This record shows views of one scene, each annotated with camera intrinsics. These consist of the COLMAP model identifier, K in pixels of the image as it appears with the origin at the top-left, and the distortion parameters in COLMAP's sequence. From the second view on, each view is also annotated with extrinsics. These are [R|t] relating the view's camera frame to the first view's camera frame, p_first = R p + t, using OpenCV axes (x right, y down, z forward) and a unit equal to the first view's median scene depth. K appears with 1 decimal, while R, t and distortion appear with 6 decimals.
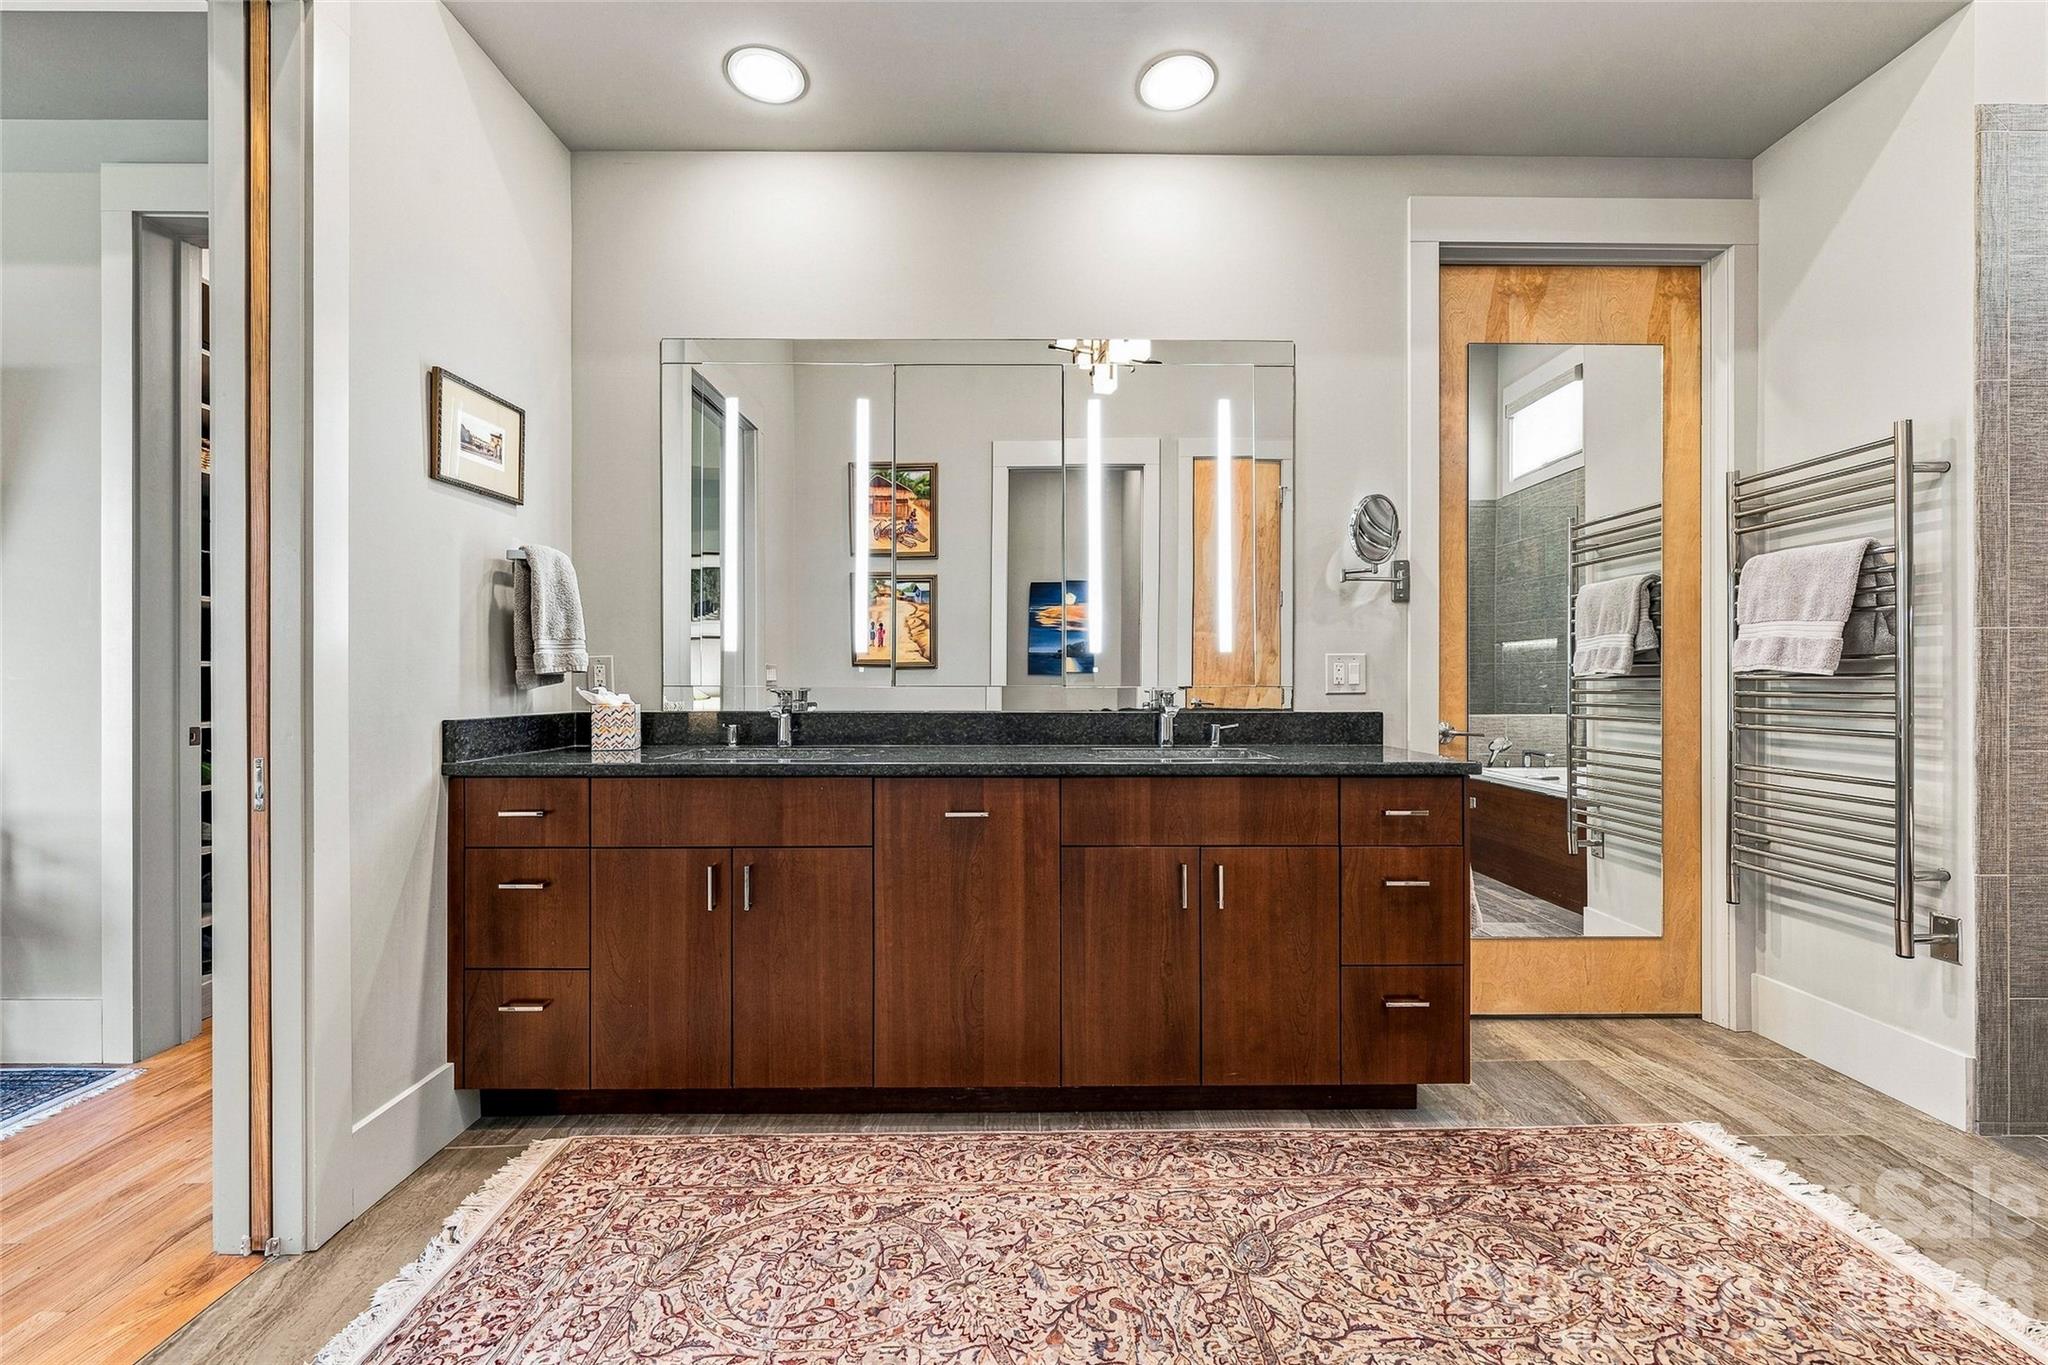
lens RADIAL K [[818.3, 0, 1025.4], [0, 818.3, 685.3], [0, 0, 1]] dist [-0.001383, 0.000020]
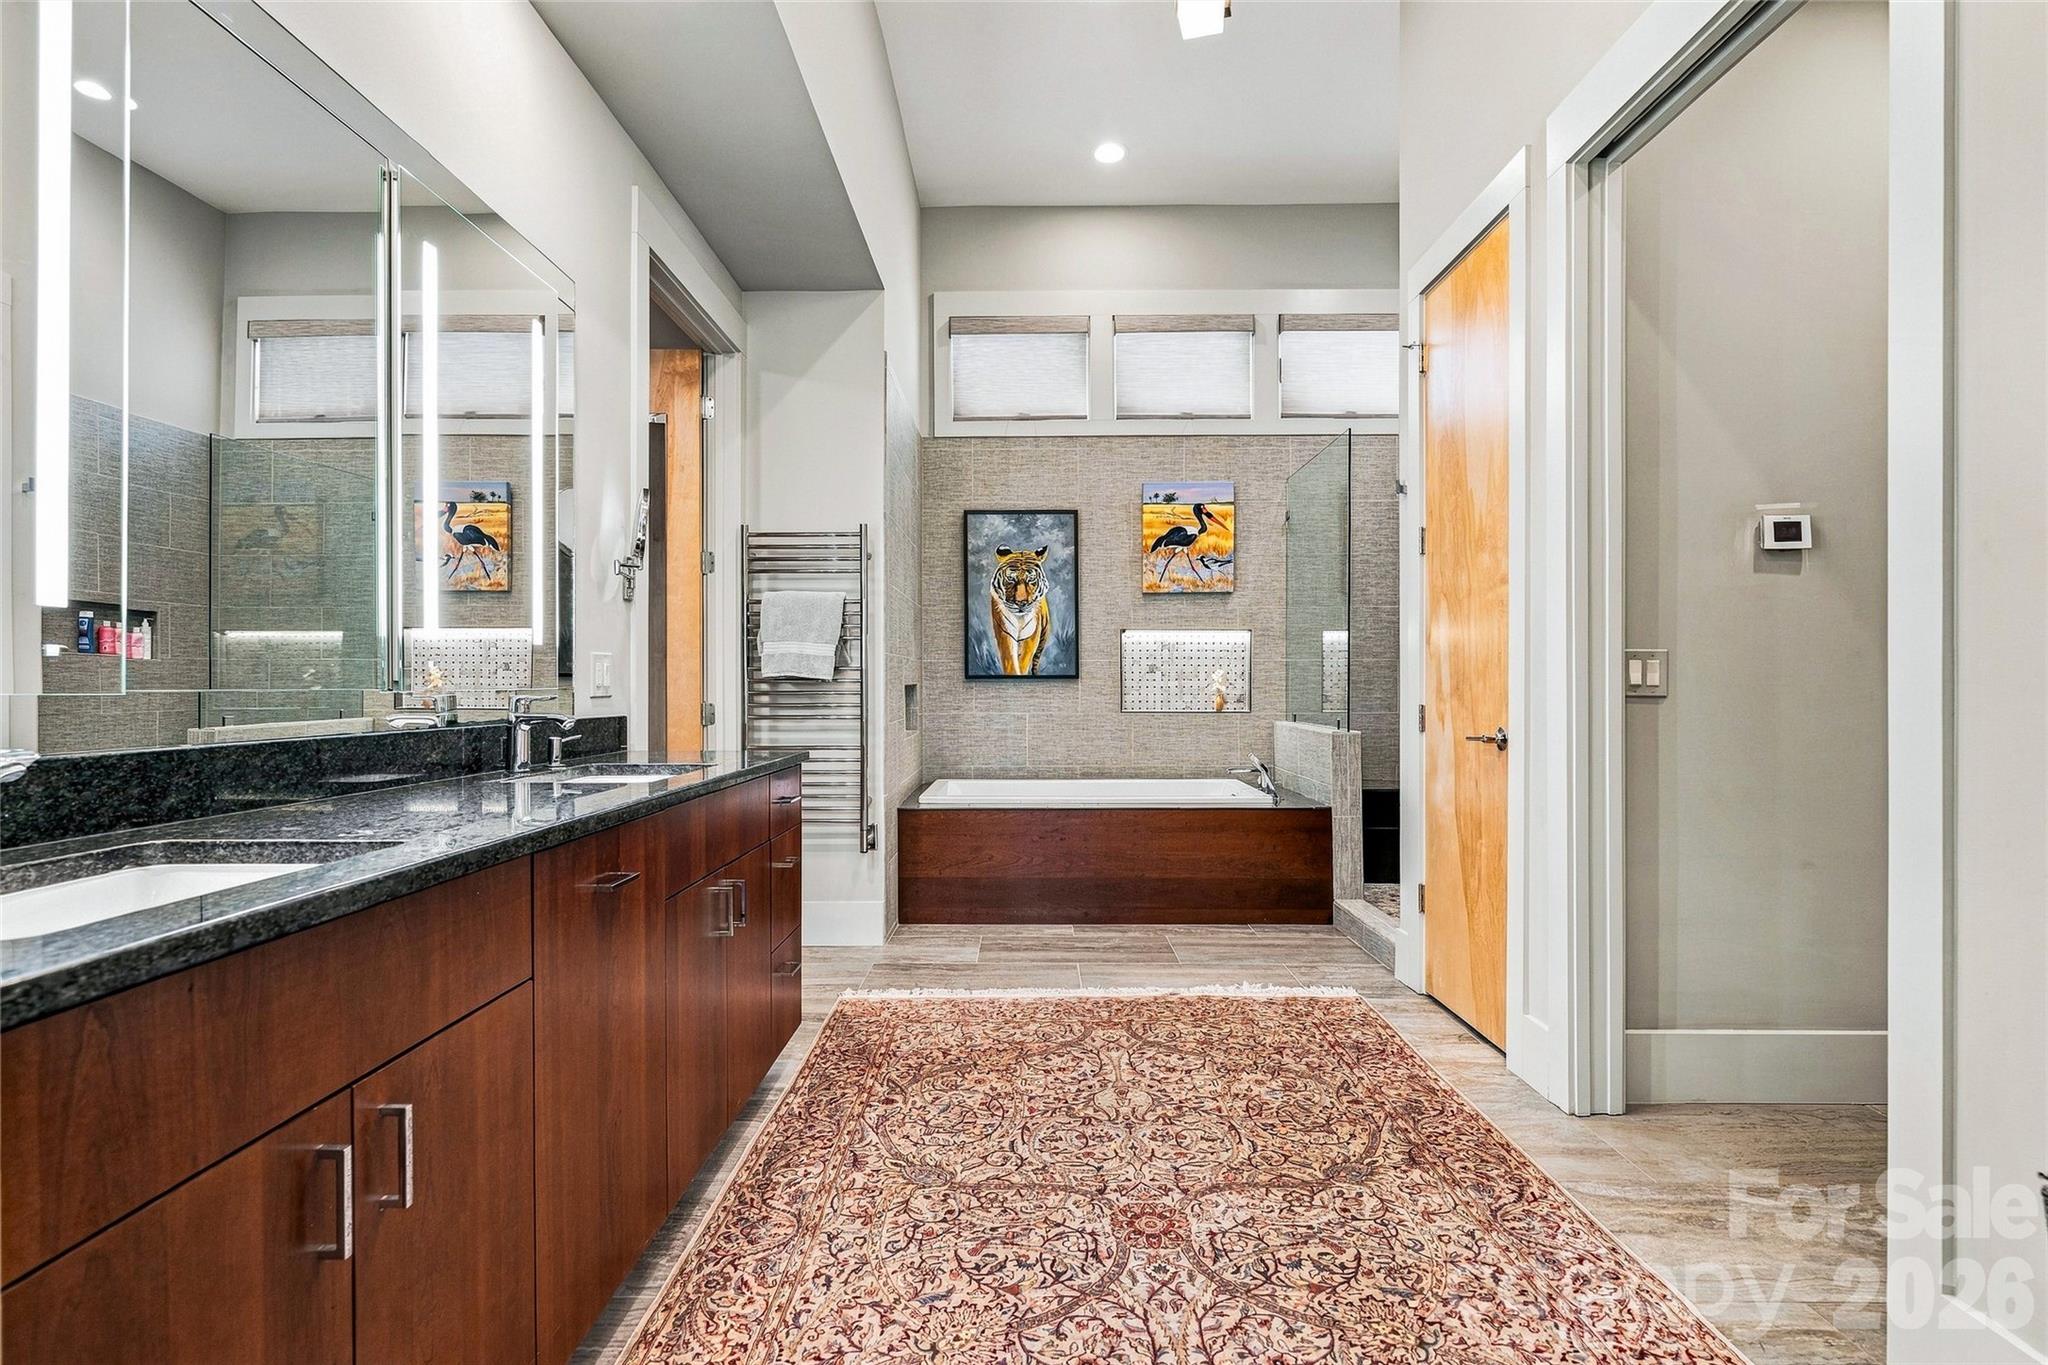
lens RADIAL K [[952.8, 0, 1025.9], [0, 952.8, 683.0], [0, 0, 1]] dist [0.002216, 0.000174]
pose [[0.012088, 0.002711, 0.999923, -0.968710], [0.000607, 0.999996, -0.002718, -0.001297], [-0.999927, 0.000640, 0.012086, 0.761862]]
